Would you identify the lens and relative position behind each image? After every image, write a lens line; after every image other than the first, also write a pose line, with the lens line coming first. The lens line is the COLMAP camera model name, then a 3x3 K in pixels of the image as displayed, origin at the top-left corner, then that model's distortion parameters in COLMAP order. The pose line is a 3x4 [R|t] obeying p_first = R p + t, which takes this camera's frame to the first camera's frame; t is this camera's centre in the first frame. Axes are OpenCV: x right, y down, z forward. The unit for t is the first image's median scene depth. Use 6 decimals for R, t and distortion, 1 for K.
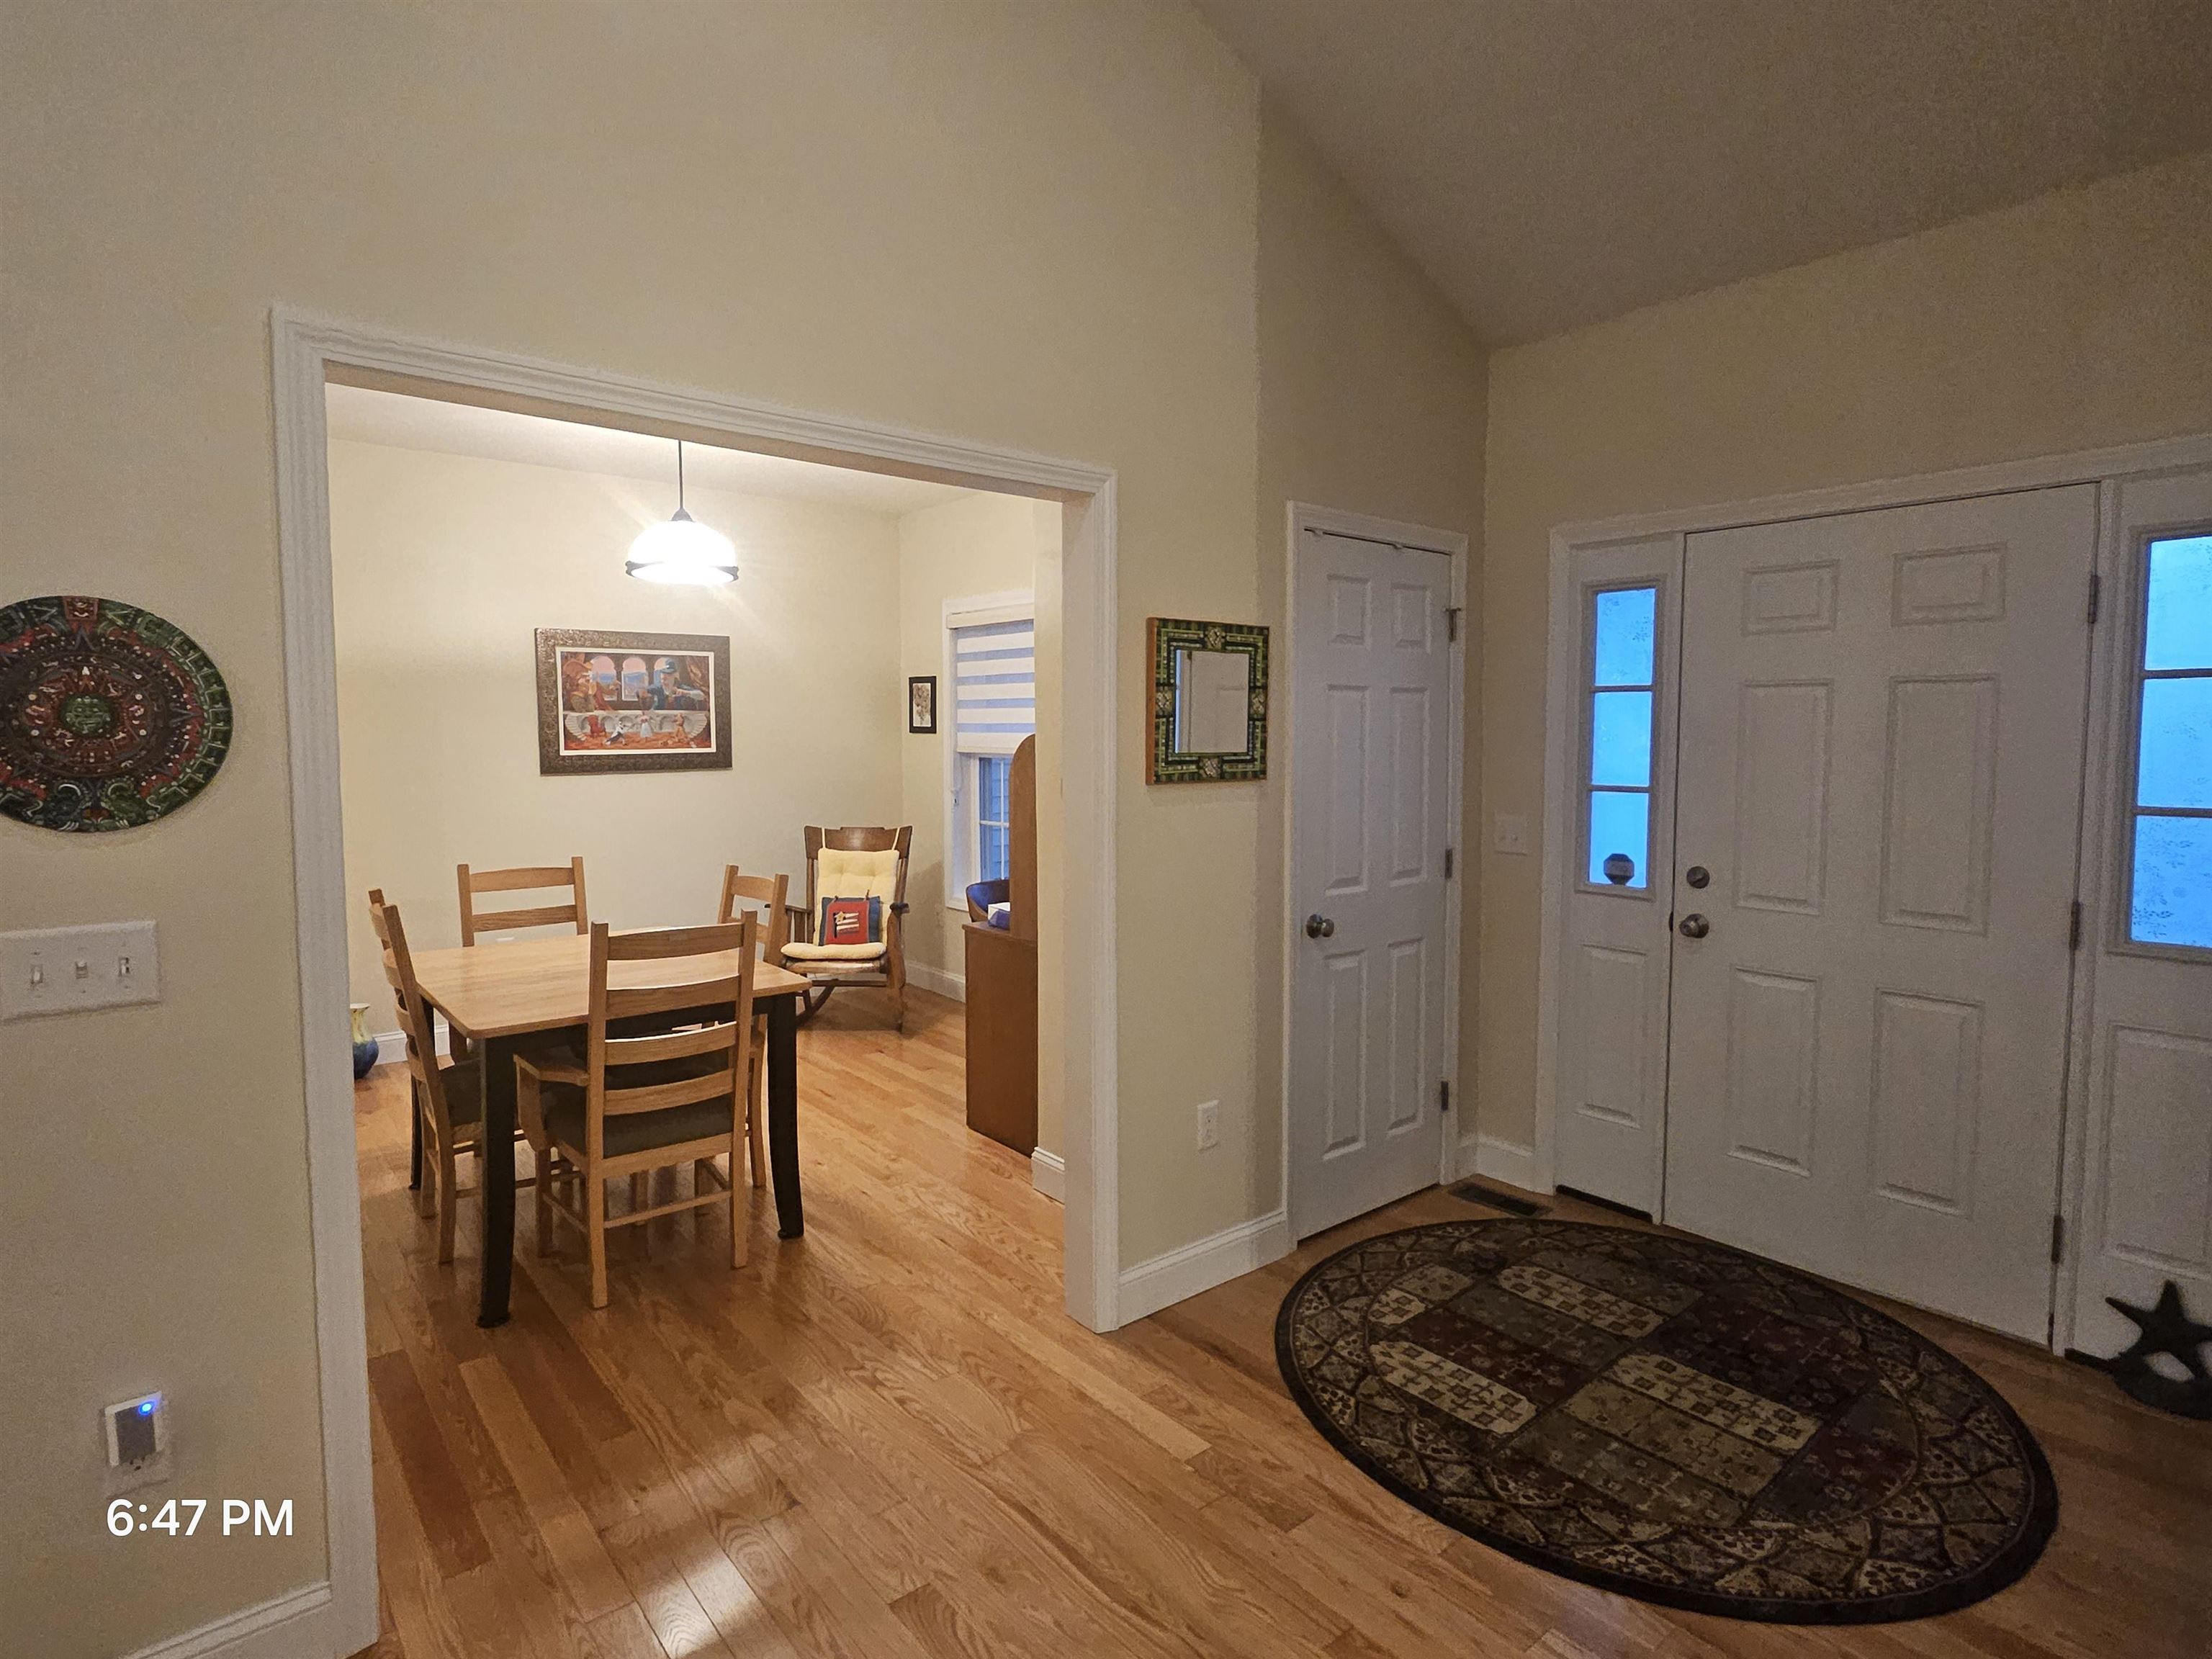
lens RADIAL K [[1173.7, 0, 1108.6], [0, 1173.7, 813.5], [0, 0, 1]] dist [0.000461, 0.001222]
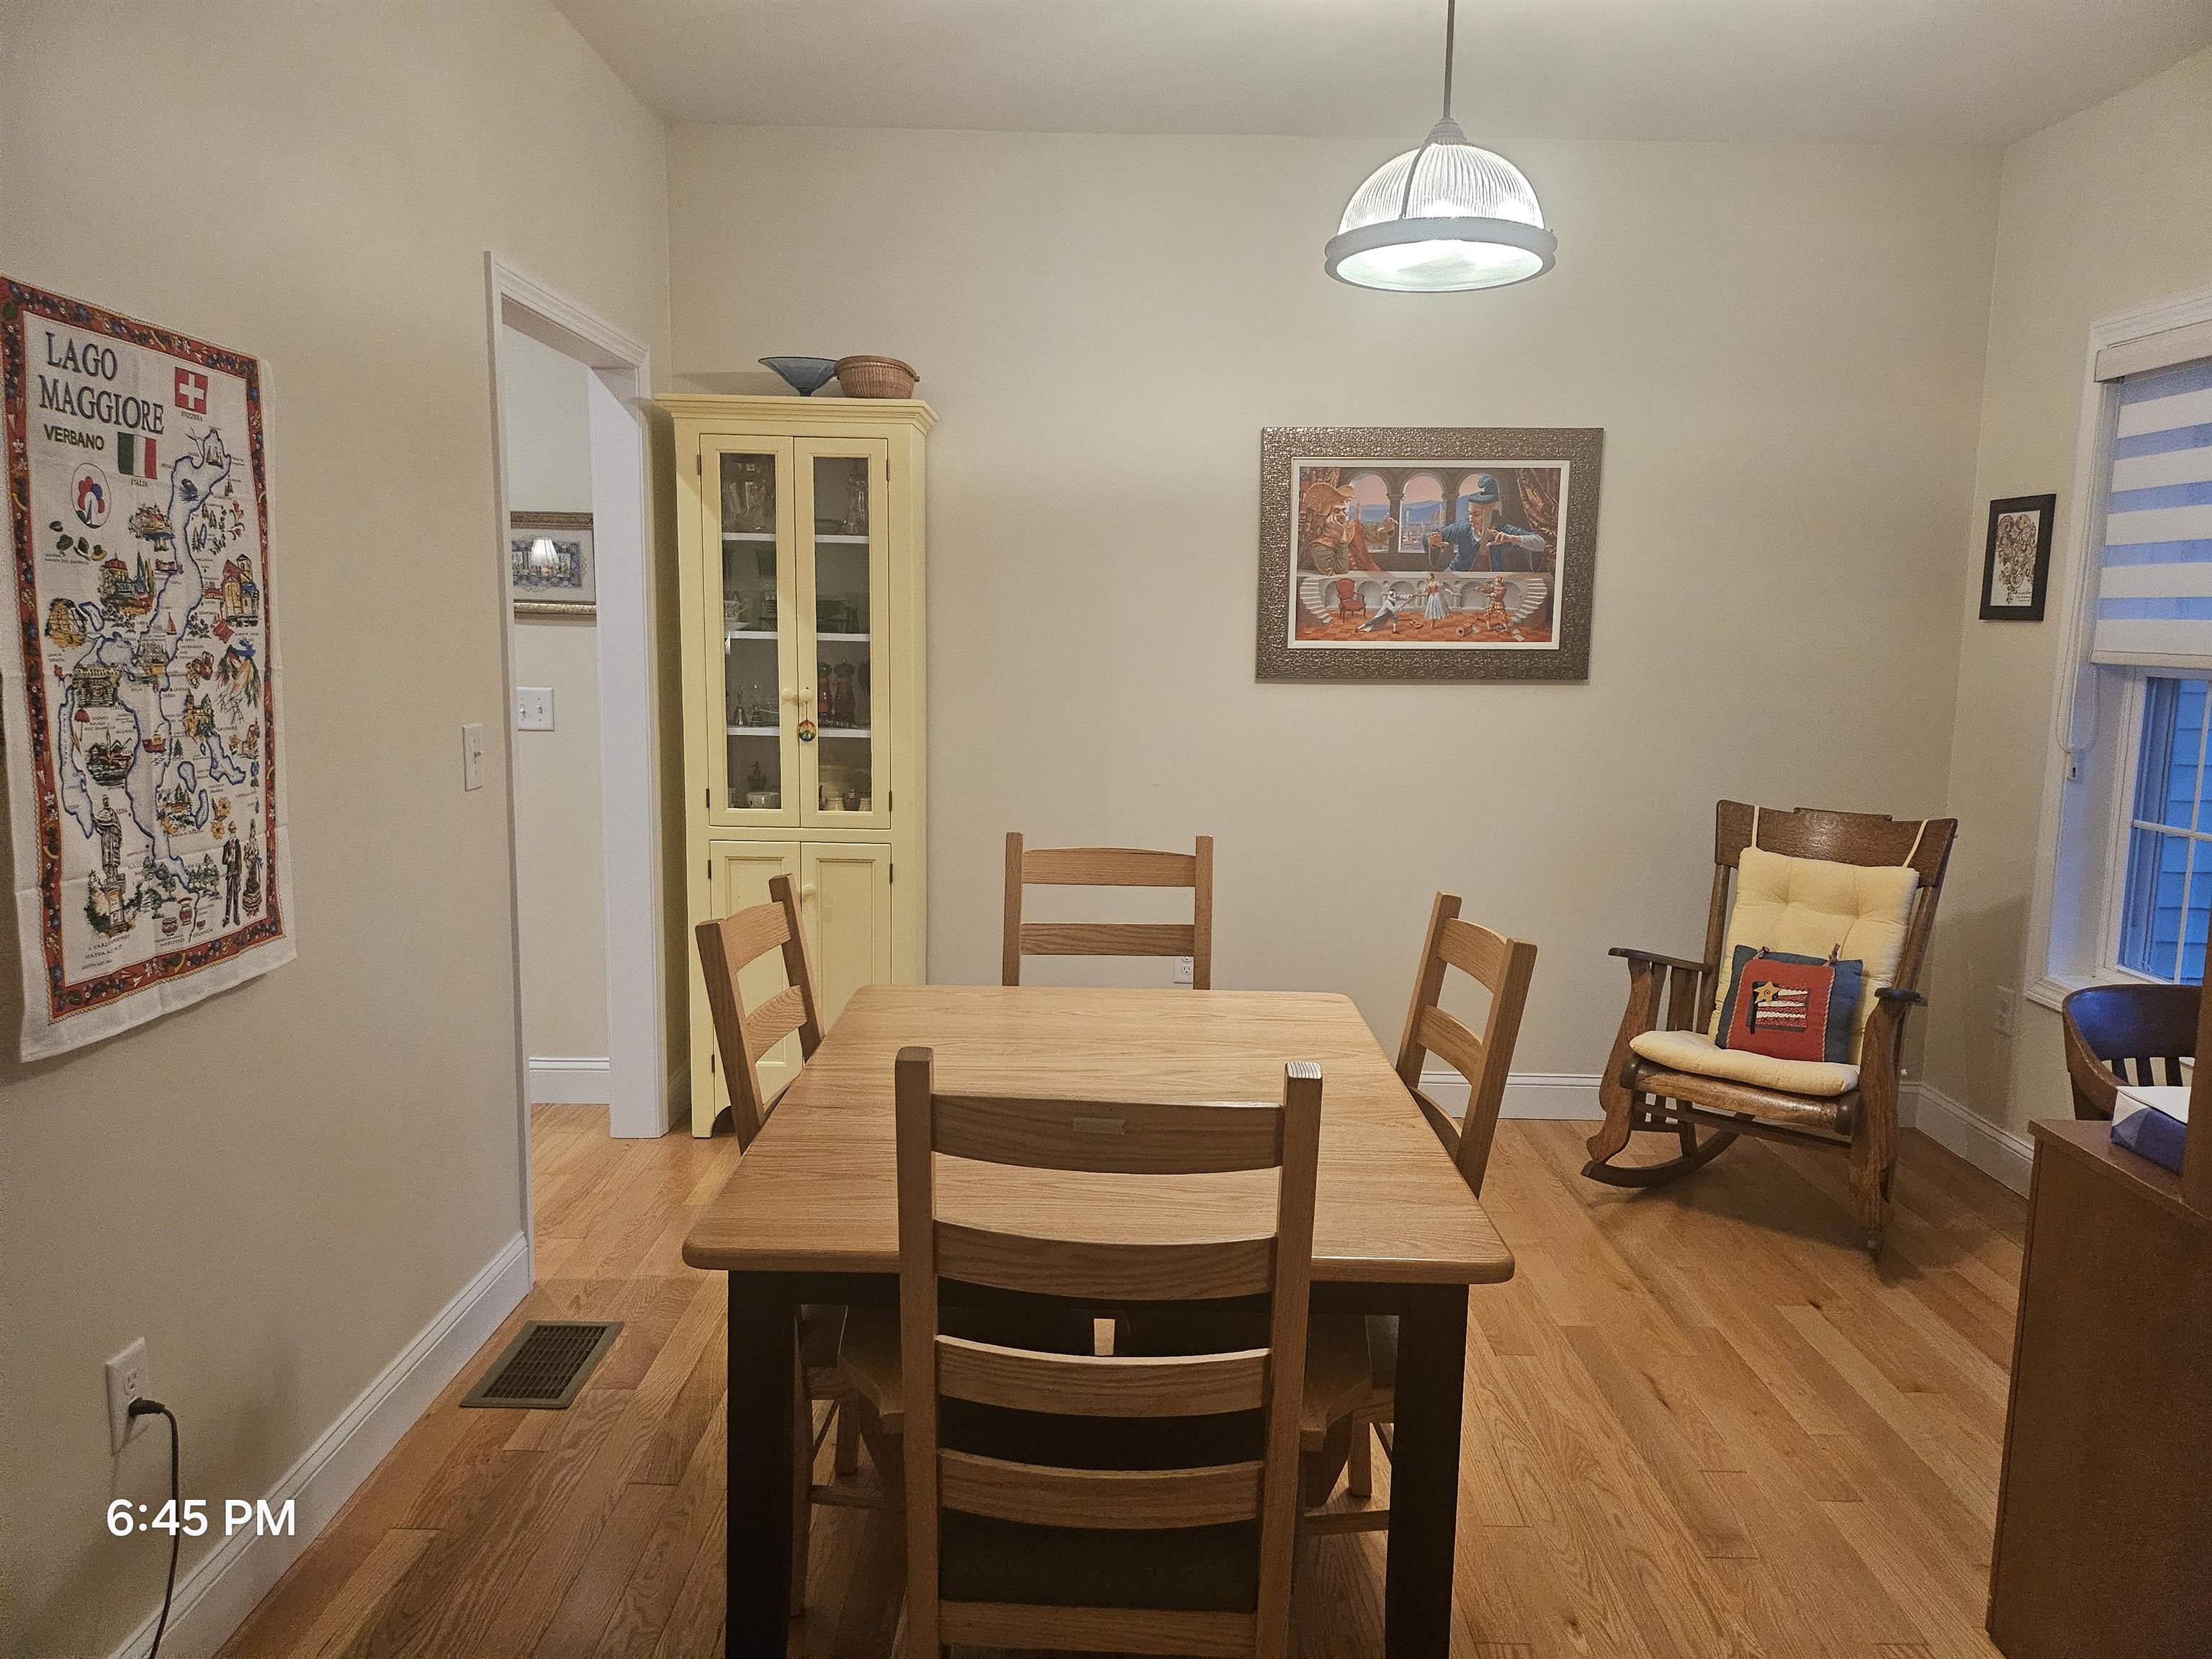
lens RADIAL K [[1554.0, 0, 1113.6], [0, 1554.0, 837.1], [0, 0, 1]] dist [0.061484, -0.066411]
pose [[0.767347, 0.101795, -0.633101, -0.040520], [-0.063116, 0.994515, 0.083407, -0.018935], [0.638119, -0.024043, 0.769563, 0.436996]]
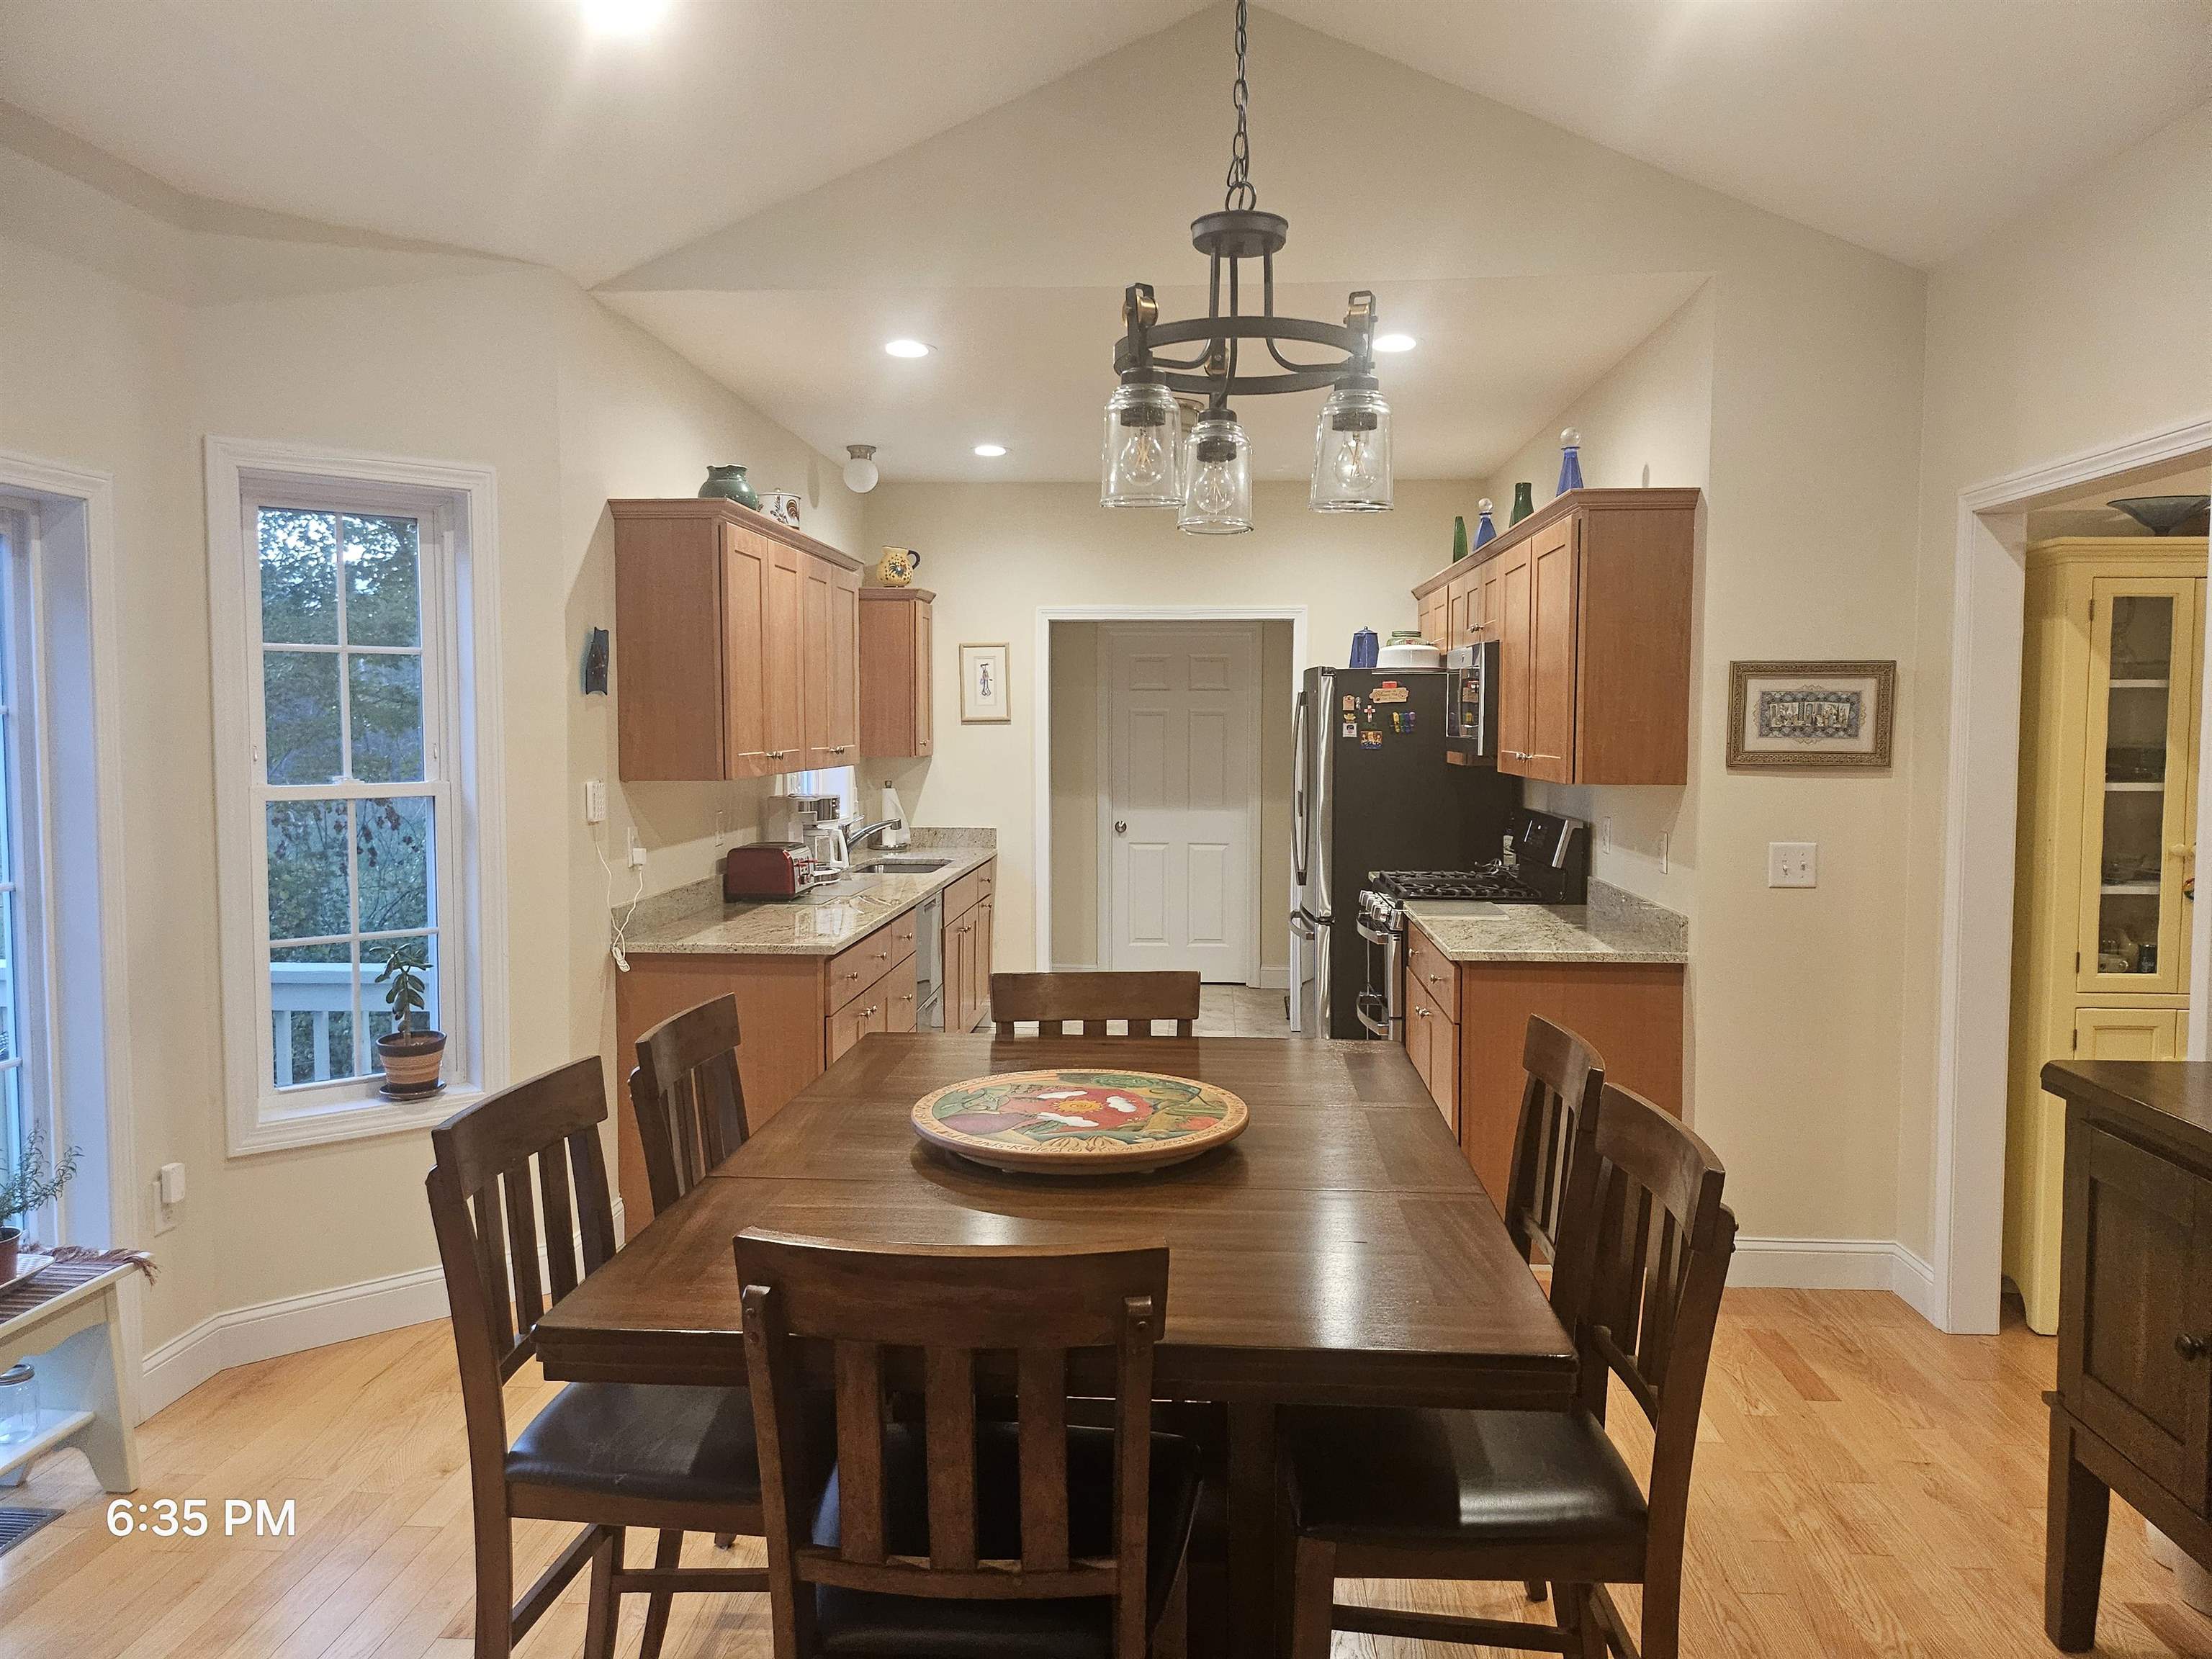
lens RADIAL K [[1554.0, 0, 1134.6], [0, 1554.0, 824.8], [0, 0, 1]] dist [0.061484, -0.066411]
pose [[0.725285, 0.045472, -0.686946, -0.604153], [-0.050586, 0.998639, 0.012694, -0.010055], [0.686588, 0.025543, 0.726598, 0.006906]]
